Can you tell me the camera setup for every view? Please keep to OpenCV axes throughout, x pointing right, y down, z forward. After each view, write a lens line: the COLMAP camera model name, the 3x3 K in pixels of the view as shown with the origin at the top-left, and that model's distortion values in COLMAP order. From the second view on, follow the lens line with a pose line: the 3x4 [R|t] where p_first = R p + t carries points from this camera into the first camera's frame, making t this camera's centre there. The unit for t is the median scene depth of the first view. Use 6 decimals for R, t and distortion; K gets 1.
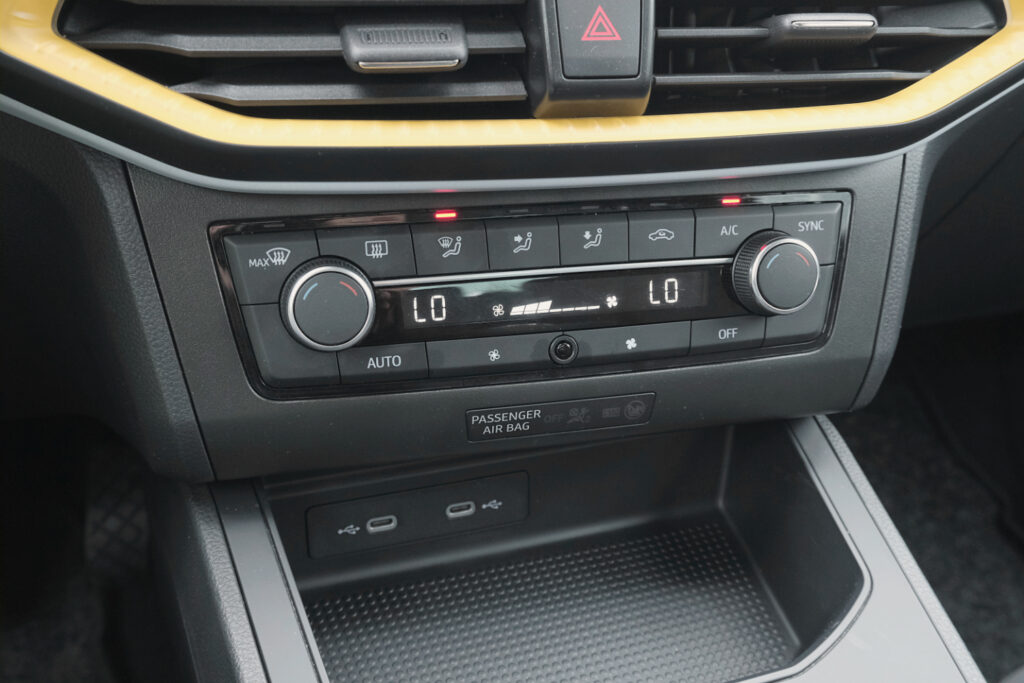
lens RADIAL K [[1079.0, 0, 512.0], [0, 1079.0, 341.5], [0, 0, 1]] dist [-0.027620, -0.015090]
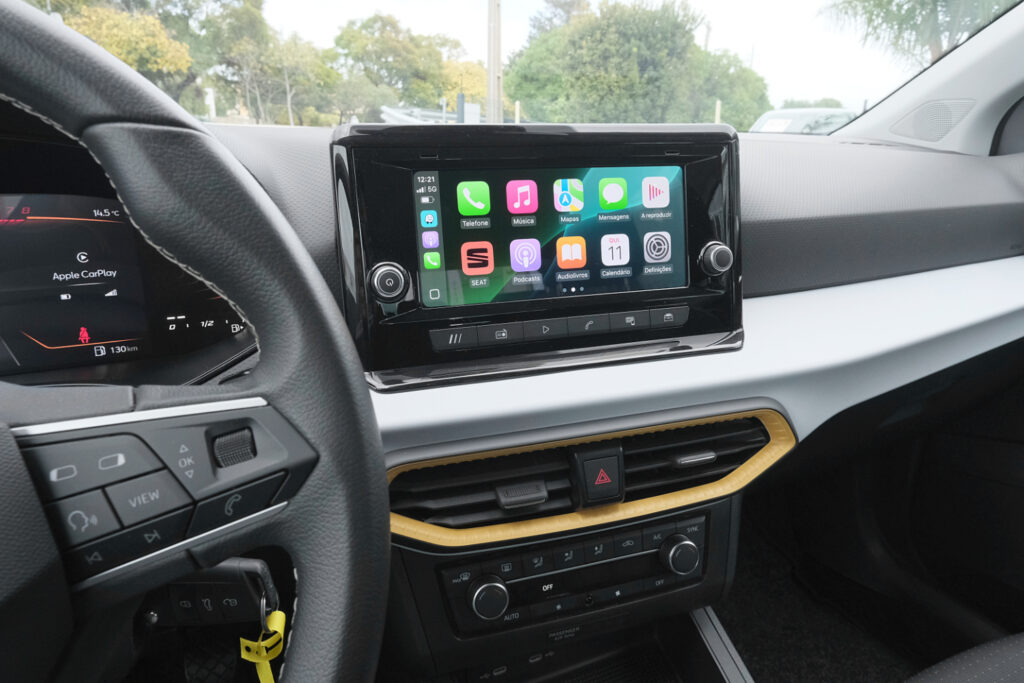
lens RADIAL K [[643.6, 0, 513.9], [0, 643.6, 327.8], [0, 0, 1]] dist [-0.005459, 0.005510]
pose [[0.998146, -0.046020, 0.039829, -0.139087], [0.050872, 0.990091, -0.130888, -0.400743], [-0.033410, 0.132672, 0.990597, -0.400777]]
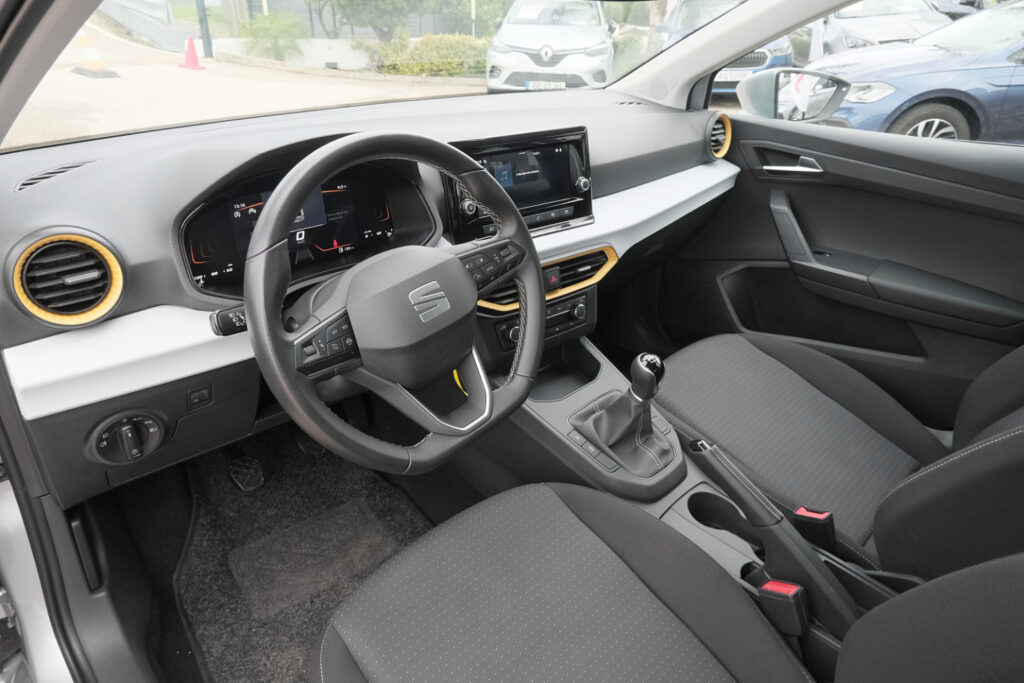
lens RADIAL K [[656.6, 0, 514.9], [0, 656.6, 323.7], [0, 0, 1]] dist [-0.003629, -0.001319]
pose [[0.915145, -0.191586, 0.354690, -1.314993], [0.178541, 0.981476, 0.069485, -0.308010], [-0.361432, -0.000262, 0.932398, -2.098813]]
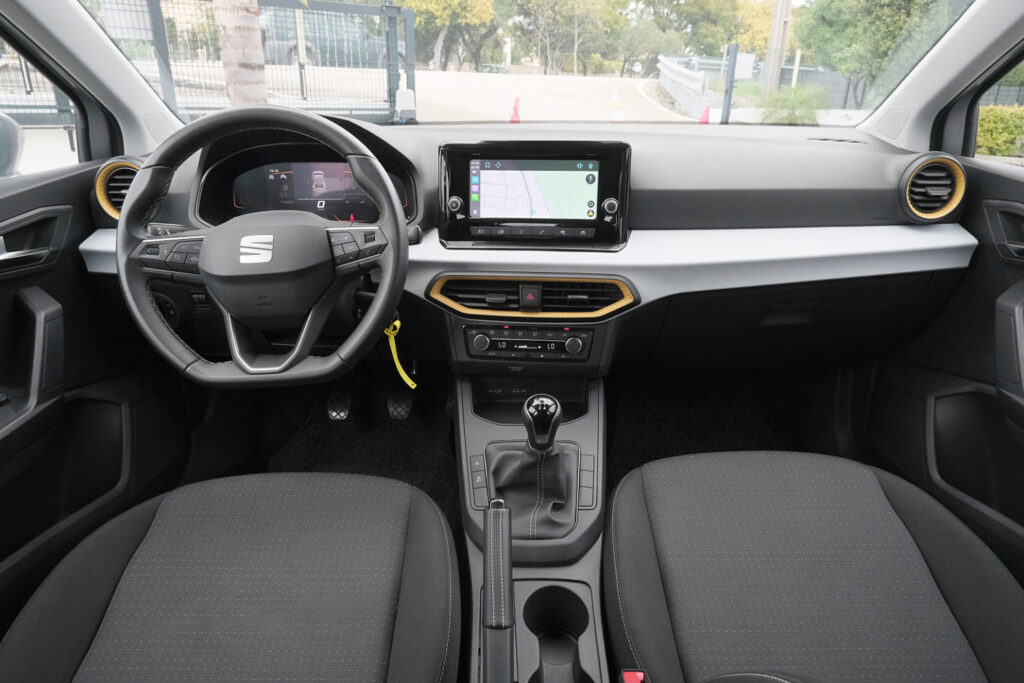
lens RADIAL K [[643.6, 0, 513.9], [0, 643.6, 327.8], [0, 0, 1]] dist [-0.005459, 0.005510]
pose [[0.934549, 0.094734, -0.342993, 1.040224], [-0.116395, 0.992268, -0.043077, 0.015738], [0.336261, 0.080181, 0.938350, -1.905859]]
